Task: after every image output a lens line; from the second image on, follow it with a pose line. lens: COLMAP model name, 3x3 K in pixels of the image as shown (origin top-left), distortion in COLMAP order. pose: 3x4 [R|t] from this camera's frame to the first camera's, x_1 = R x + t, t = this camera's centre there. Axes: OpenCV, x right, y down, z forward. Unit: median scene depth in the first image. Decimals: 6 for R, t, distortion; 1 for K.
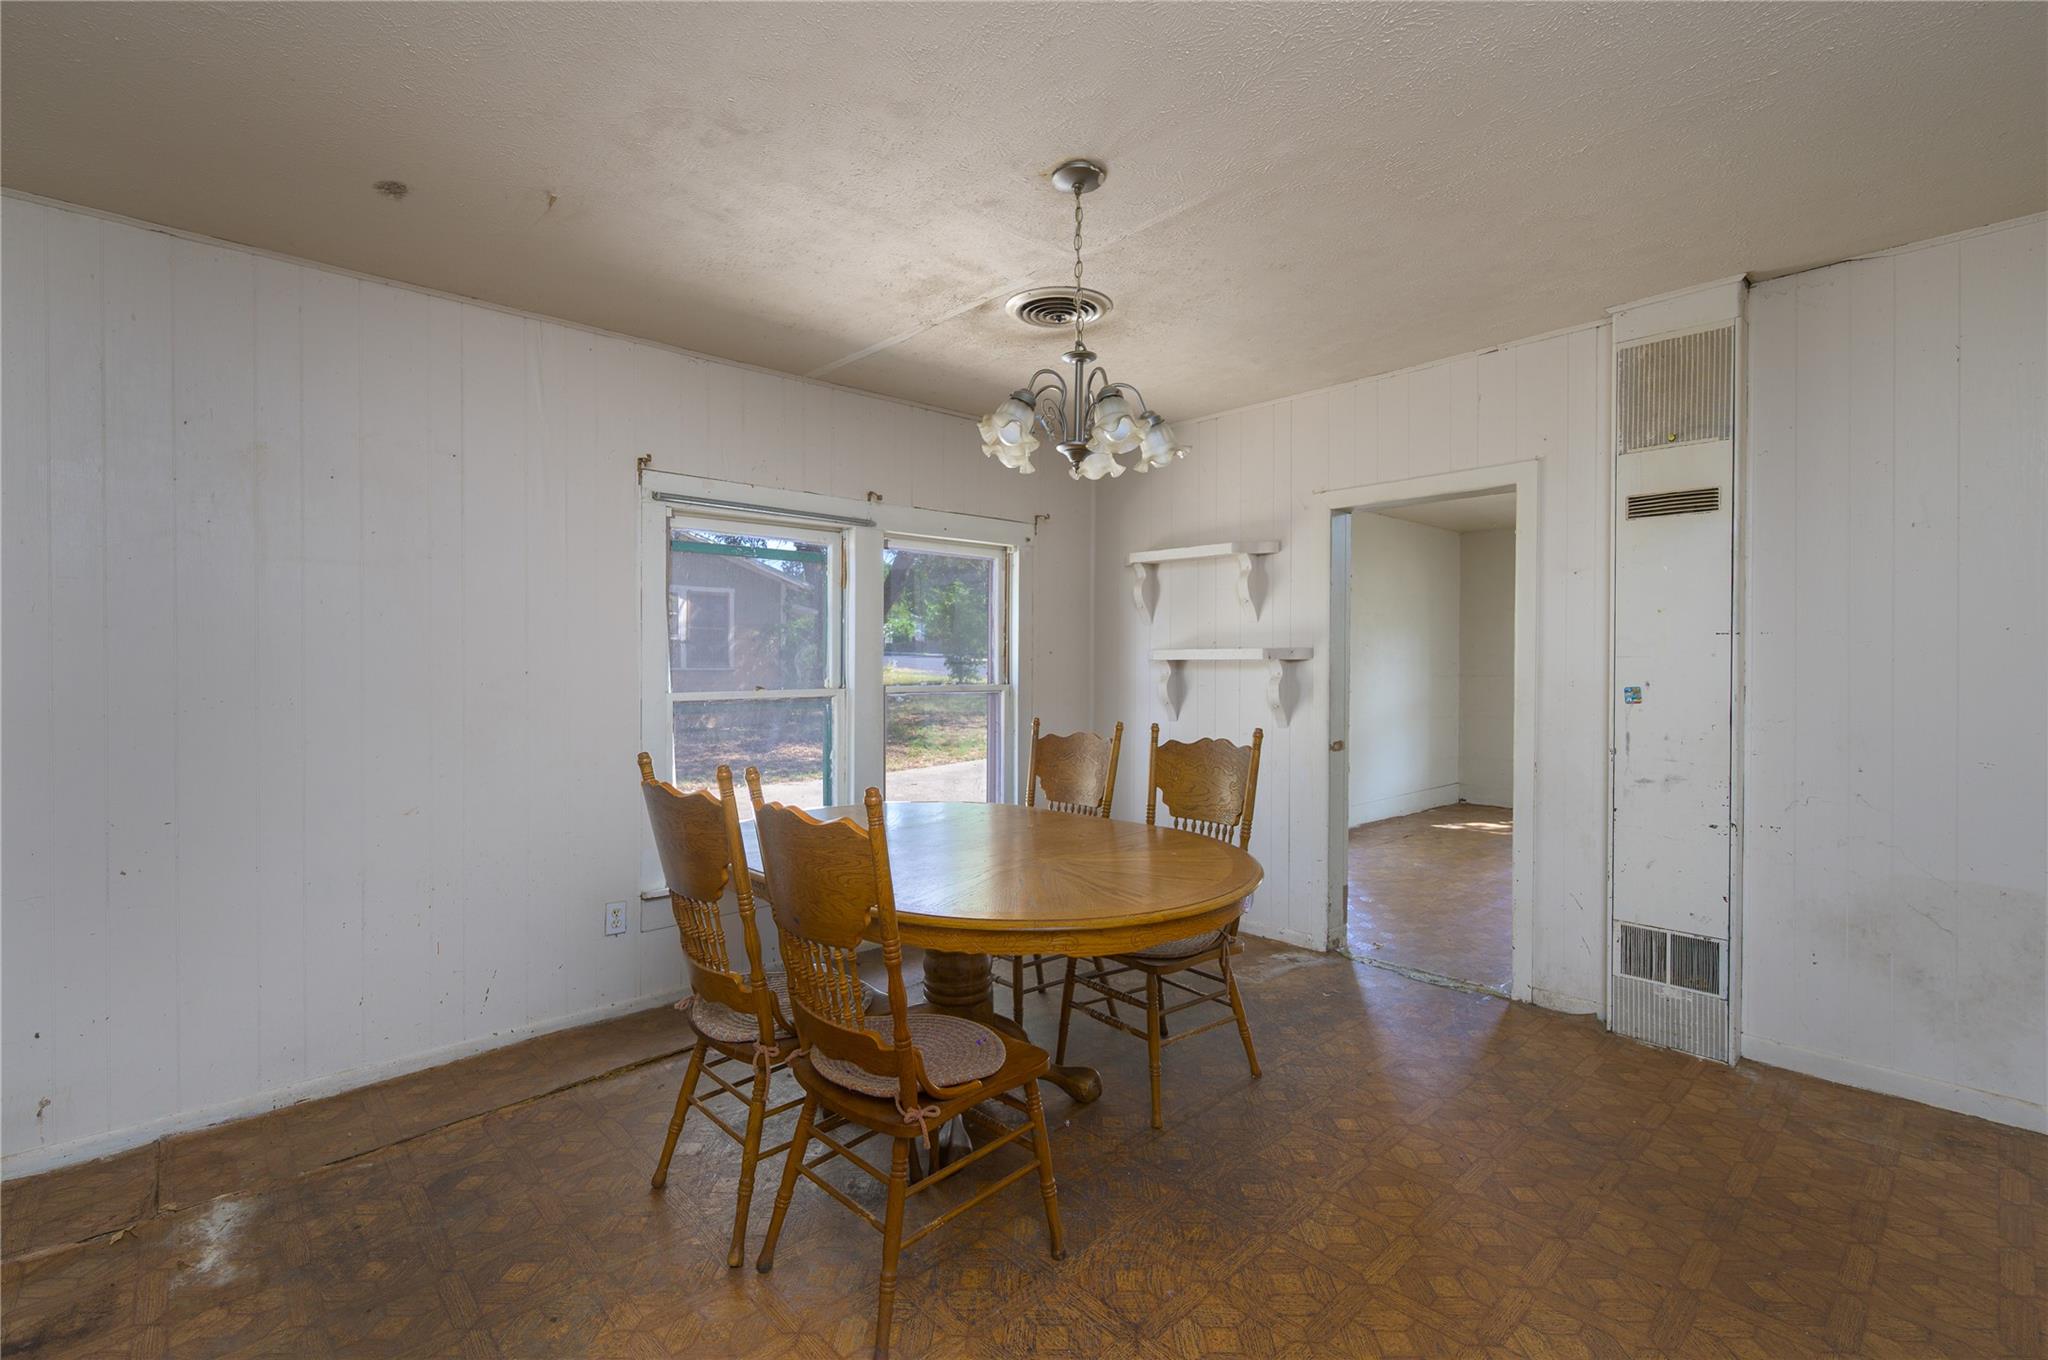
lens RADIAL K [[913.5, 0, 1027.2], [0, 913.5, 669.1], [0, 0, 1]] dist [0.013195, 0.001051]
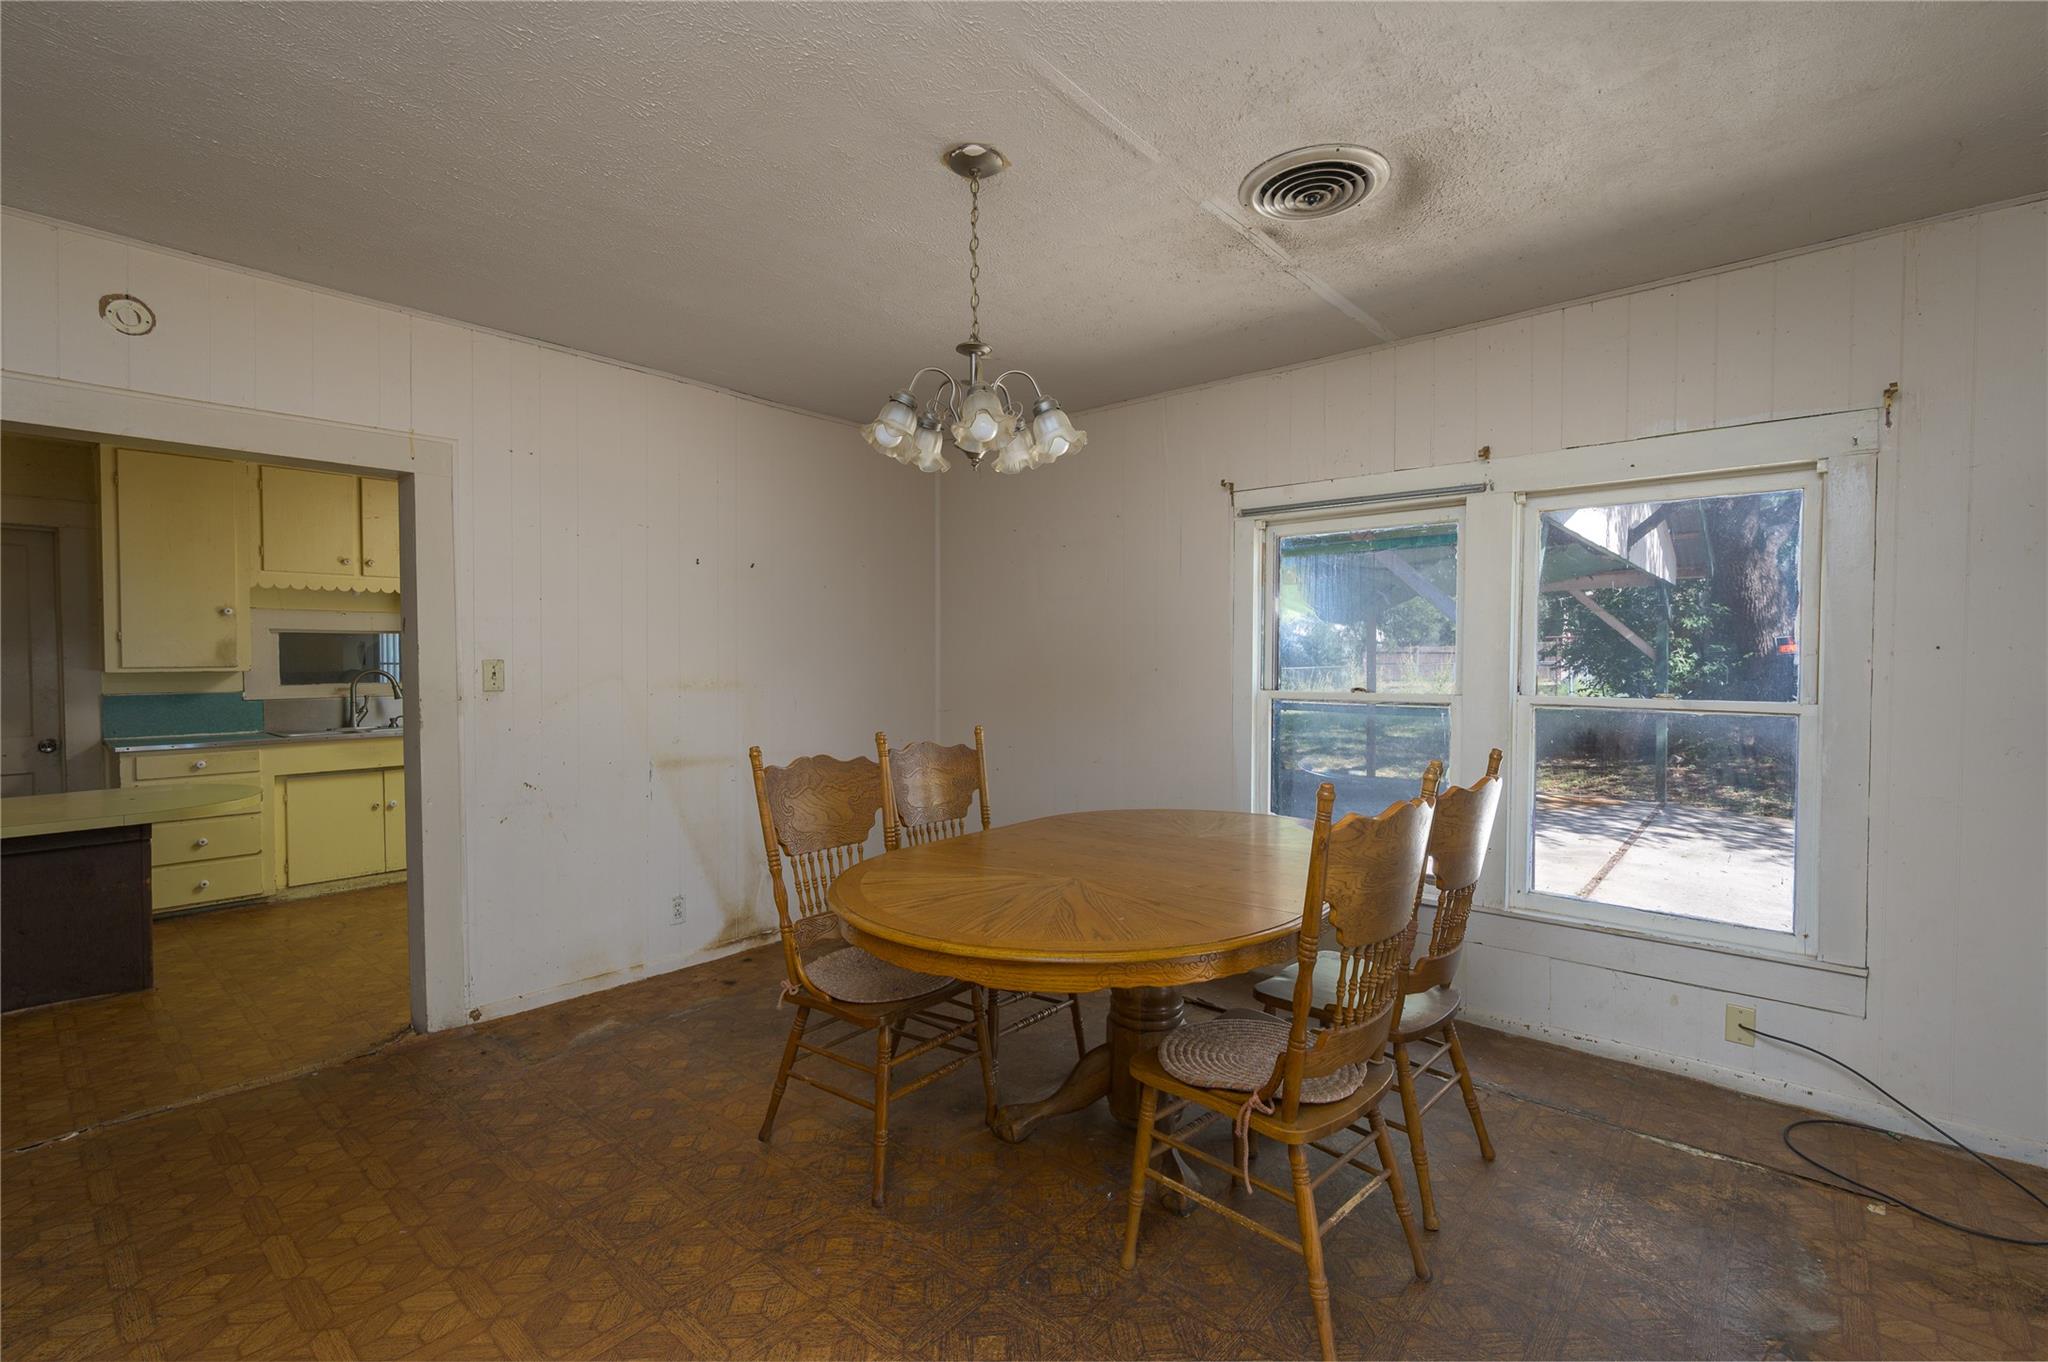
lens RADIAL K [[913.5, 0, 1036.1], [0, 913.5, 678.5], [0, 0, 1]] dist [0.013195, 0.001051]
pose [[0.101249, 0.024307, -0.994564, 0.863237], [-0.015681, 0.999616, 0.022834, -0.012814], [0.994738, 0.013283, 0.101592, 0.816417]]
